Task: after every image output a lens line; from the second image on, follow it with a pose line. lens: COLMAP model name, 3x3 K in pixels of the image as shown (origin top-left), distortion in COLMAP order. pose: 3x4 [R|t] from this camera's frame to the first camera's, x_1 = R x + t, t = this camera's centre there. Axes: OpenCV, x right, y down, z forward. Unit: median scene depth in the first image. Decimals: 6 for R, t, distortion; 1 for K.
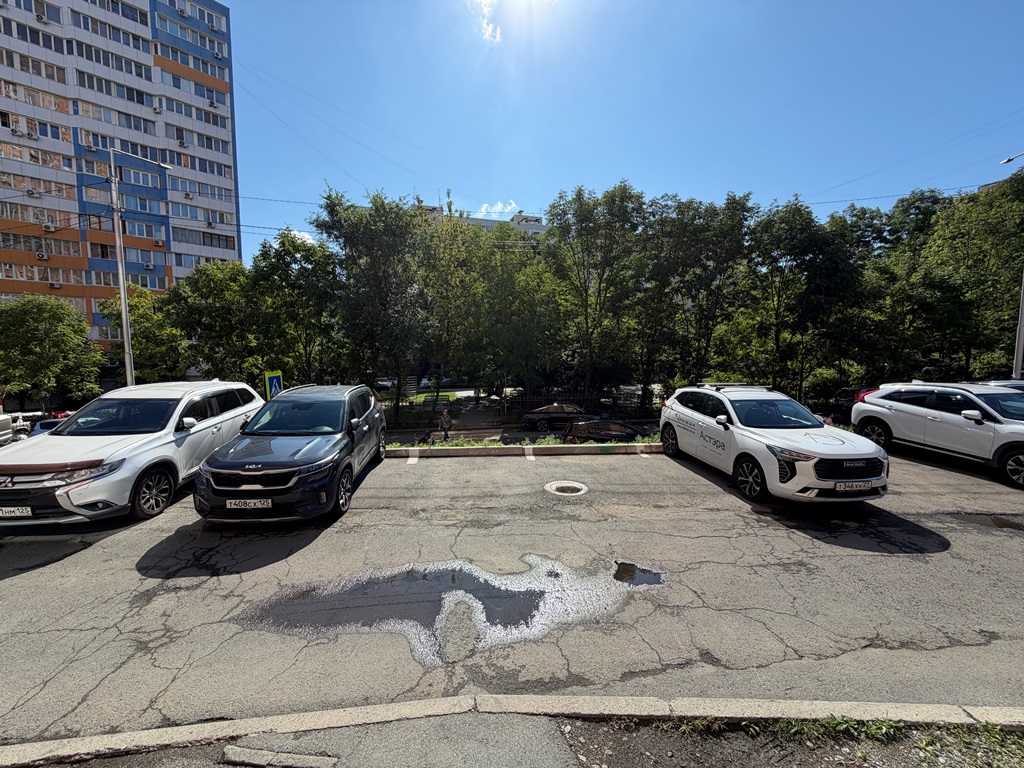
lens RADIAL K [[408.9, 0, 509.1], [0, 408.9, 387.4], [0, 0, 1]] dist [-0.003022, 0.000701]
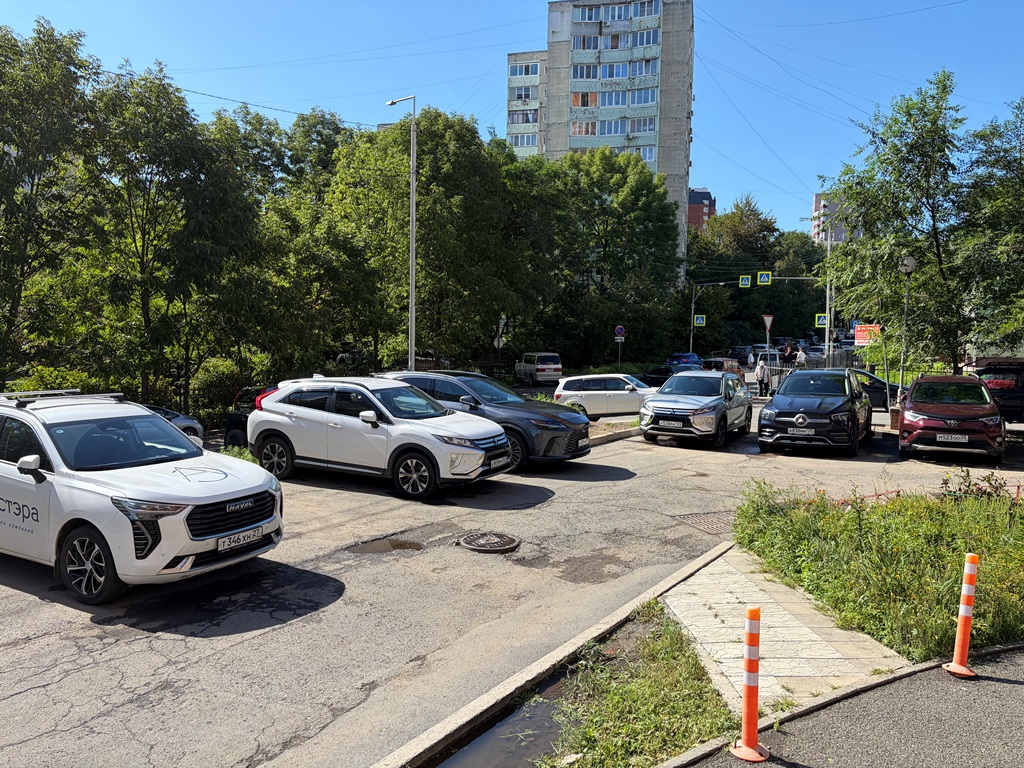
lens RADIAL K [[770.3, 0, 515.2], [0, 770.3, 386.4], [0, 0, 1]] dist [0.039265, -0.041751]
pose [[0.528721, -0.043316, 0.847689, 0.004851], [0.051835, 0.998481, 0.018690, -0.001566], [-0.847211, 0.034058, 0.530163, -0.013326]]
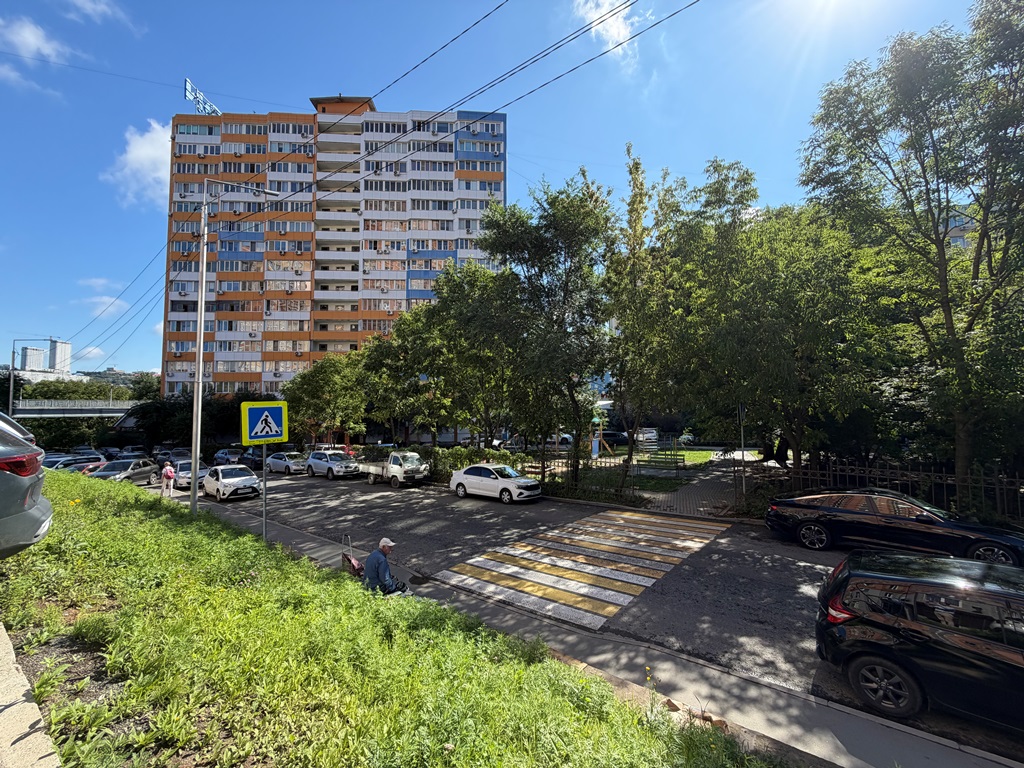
lens RADIAL K [[408.9, 0, 509.8], [0, 408.9, 385.6], [0, 0, 1]] dist [-0.003022, 0.000701]
pose [[0.770107, -0.035141, -0.636946, 0.111868], [-0.052084, 0.991684, -0.117684, -0.002424], [0.635784, 0.123804, 0.761873, 0.399195]]
